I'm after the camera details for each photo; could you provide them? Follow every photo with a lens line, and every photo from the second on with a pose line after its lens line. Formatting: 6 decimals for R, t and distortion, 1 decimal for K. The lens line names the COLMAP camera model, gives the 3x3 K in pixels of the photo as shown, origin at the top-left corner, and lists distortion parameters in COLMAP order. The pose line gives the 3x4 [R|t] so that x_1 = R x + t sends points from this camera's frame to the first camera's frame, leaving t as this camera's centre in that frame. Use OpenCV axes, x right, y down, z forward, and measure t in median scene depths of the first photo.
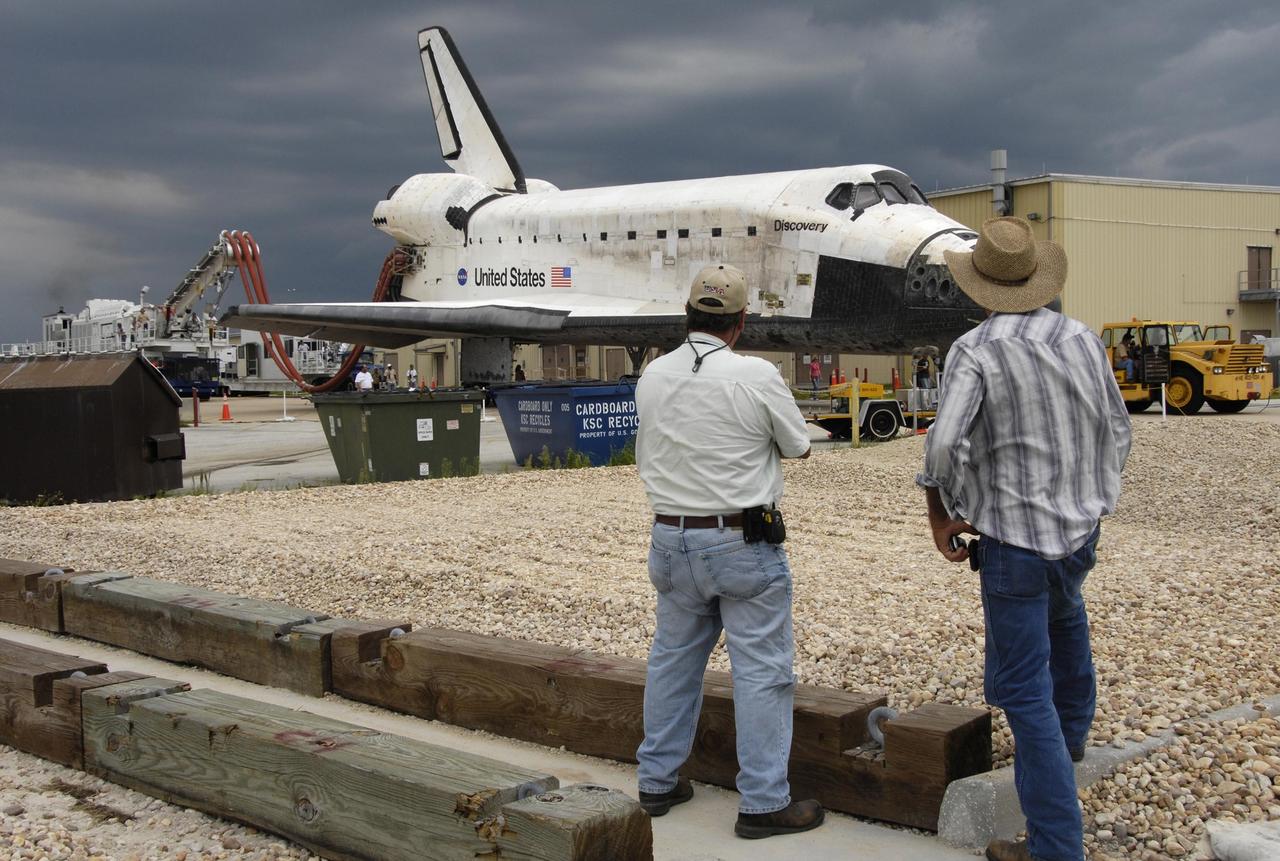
lens RADIAL K [[1415.4, 0, 640.0], [0, 1415.4, 430.5], [0, 0, 1]] dist [-0.009885, -0.000116]
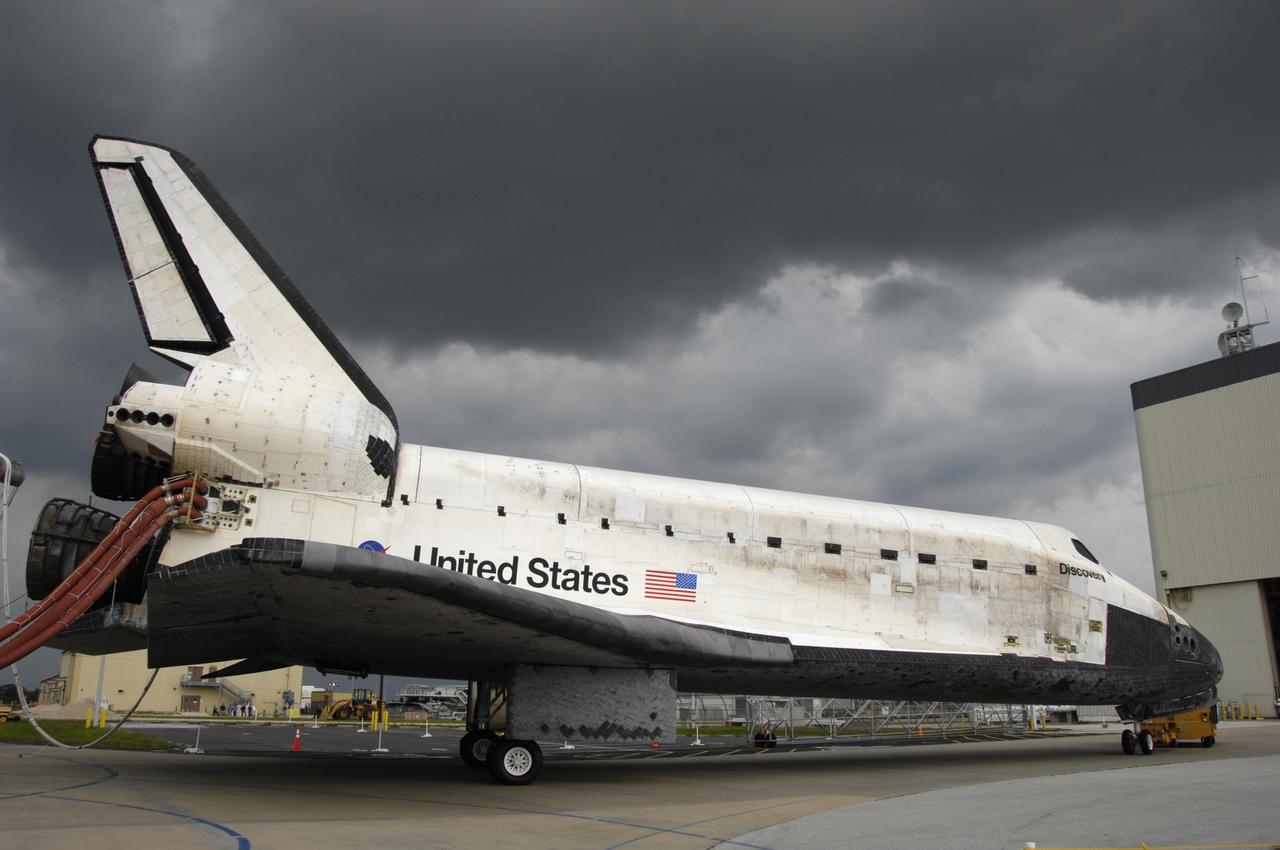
lens RADIAL K [[1002.4, 0, 636.7], [0, 1002.4, 445.9], [0, 0, 1]] dist [-0.157179, 0.117088]
pose [[0.354207, 0.260028, 0.898289, -0.561254], [0.035785, 0.956093, -0.290871, -0.034557], [-0.934482, 0.135174, 0.329350, 0.911004]]
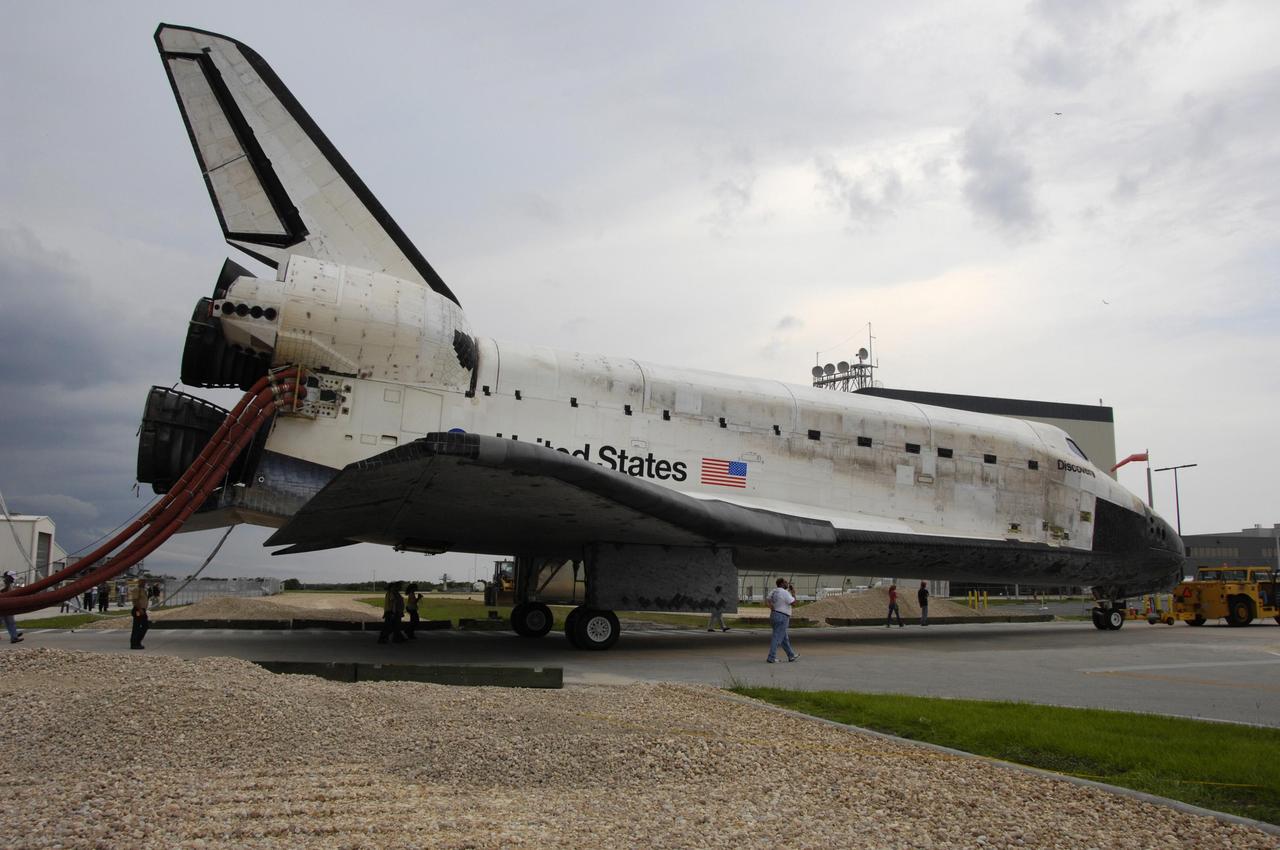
lens RADIAL K [[1002.4, 0, 636.7], [0, 1002.4, 445.9], [0, 0, 1]] dist [-0.157179, 0.117088]
pose [[0.290123, 0.156745, 0.944065, -0.628060], [0.030384, 0.984489, -0.172794, -0.033224], [-0.956507, 0.078816, 0.280861, 0.962047]]
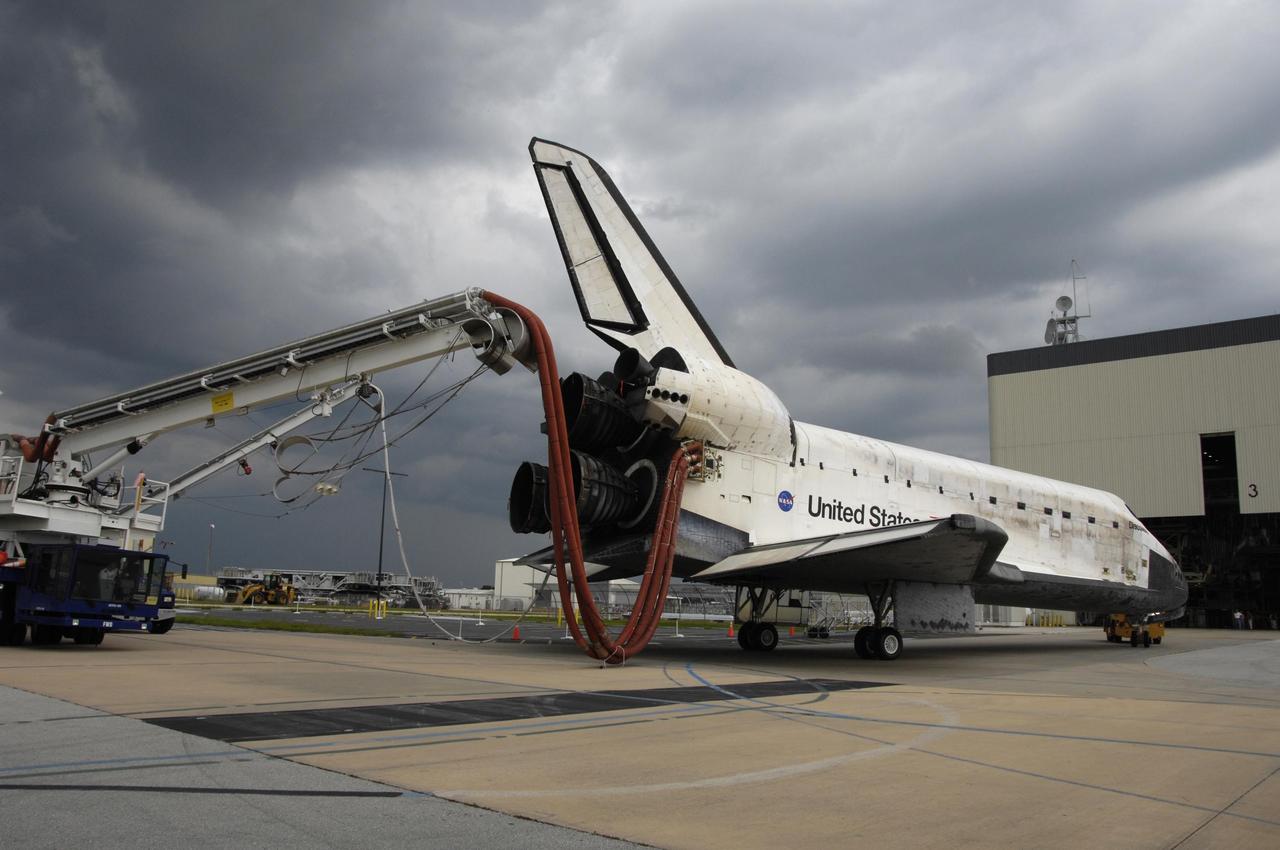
lens RADIAL K [[1002.4, 0, 636.7], [0, 1002.4, 445.9], [0, 0, 1]] dist [-0.157179, 0.117088]
pose [[0.101124, 0.178846, 0.978666, -0.850194], [0.017527, 0.983236, -0.181492, -0.044030], [-0.994719, 0.035507, 0.096294, 1.239215]]
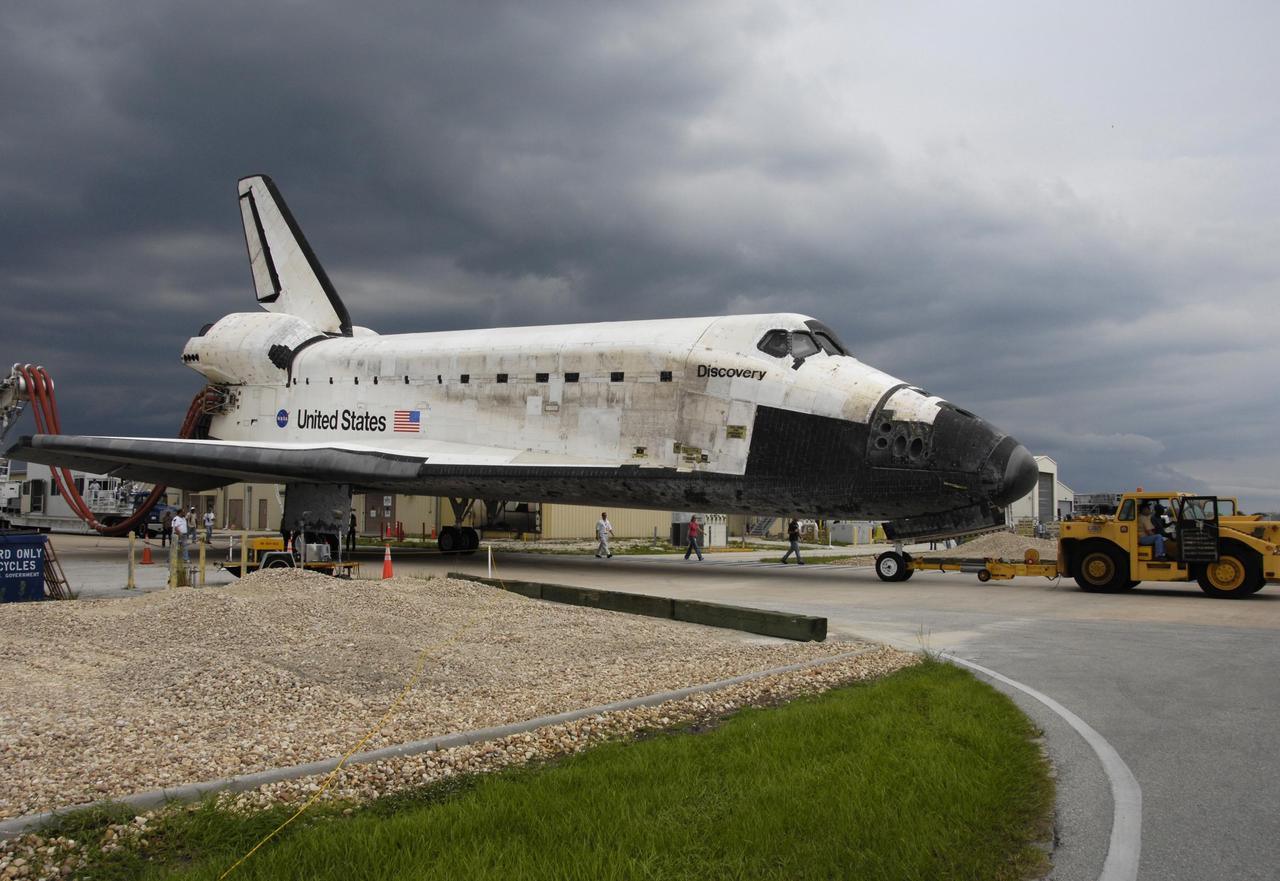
lens RADIAL K [[1022.8, 0, 634.0], [0, 1022.8, 467.8], [0, 0, 1]] dist [-0.113555, 0.006341]
pose [[0.957594, 0.041435, 0.285127, -0.109941], [-0.015656, 0.995626, -0.092104, -0.020598], [-0.287696, 0.083735, 0.954054, 0.349877]]
